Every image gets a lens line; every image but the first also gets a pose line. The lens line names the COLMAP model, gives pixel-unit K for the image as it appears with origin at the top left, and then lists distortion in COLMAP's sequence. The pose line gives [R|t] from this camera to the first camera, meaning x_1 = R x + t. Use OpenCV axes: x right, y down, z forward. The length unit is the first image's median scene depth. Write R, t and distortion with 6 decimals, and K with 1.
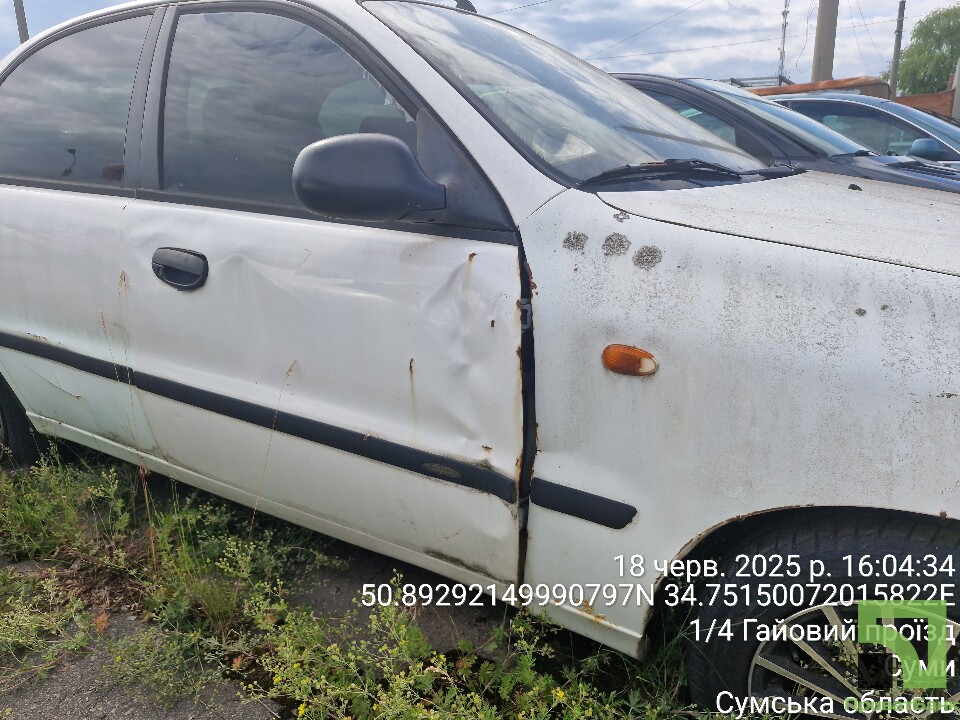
lens RADIAL K [[649.0, 0, 460.3], [0, 649.0, 362.8], [0, 0, 1]] dist [0.080021, -0.093729]
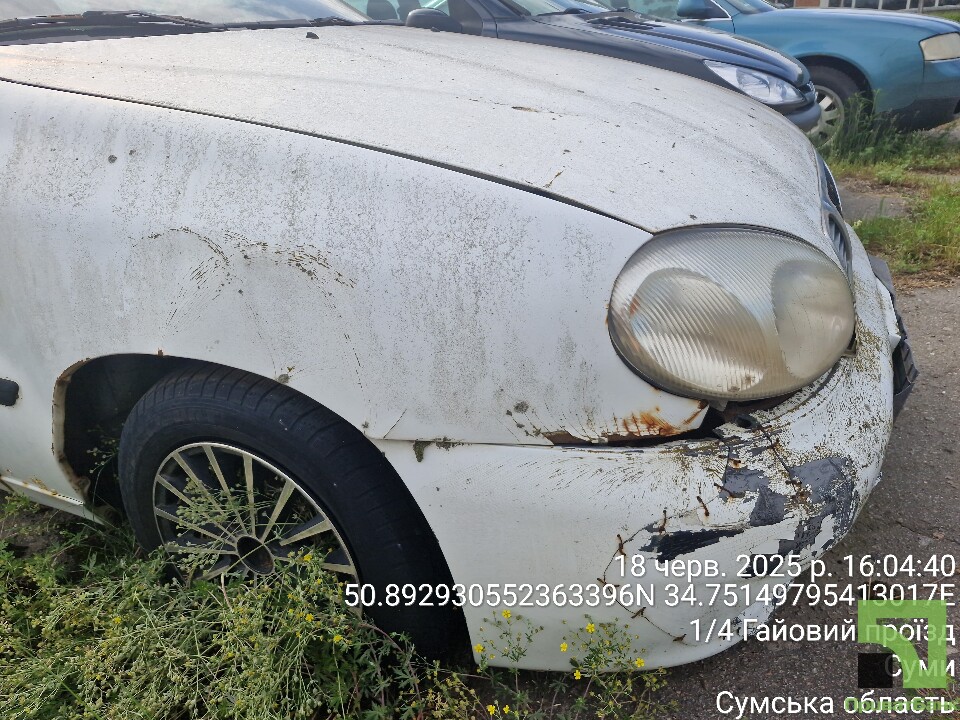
lens RADIAL K [[649.0, 0, 460.3], [0, 649.0, 362.8], [0, 0, 1]] dist [0.080021, -0.093729]
pose [[0.987428, -0.106332, 0.116961, 0.762254], [0.087791, 0.984223, 0.153619, 0.090949], [-0.131450, -0.141419, 0.981184, -0.056106]]
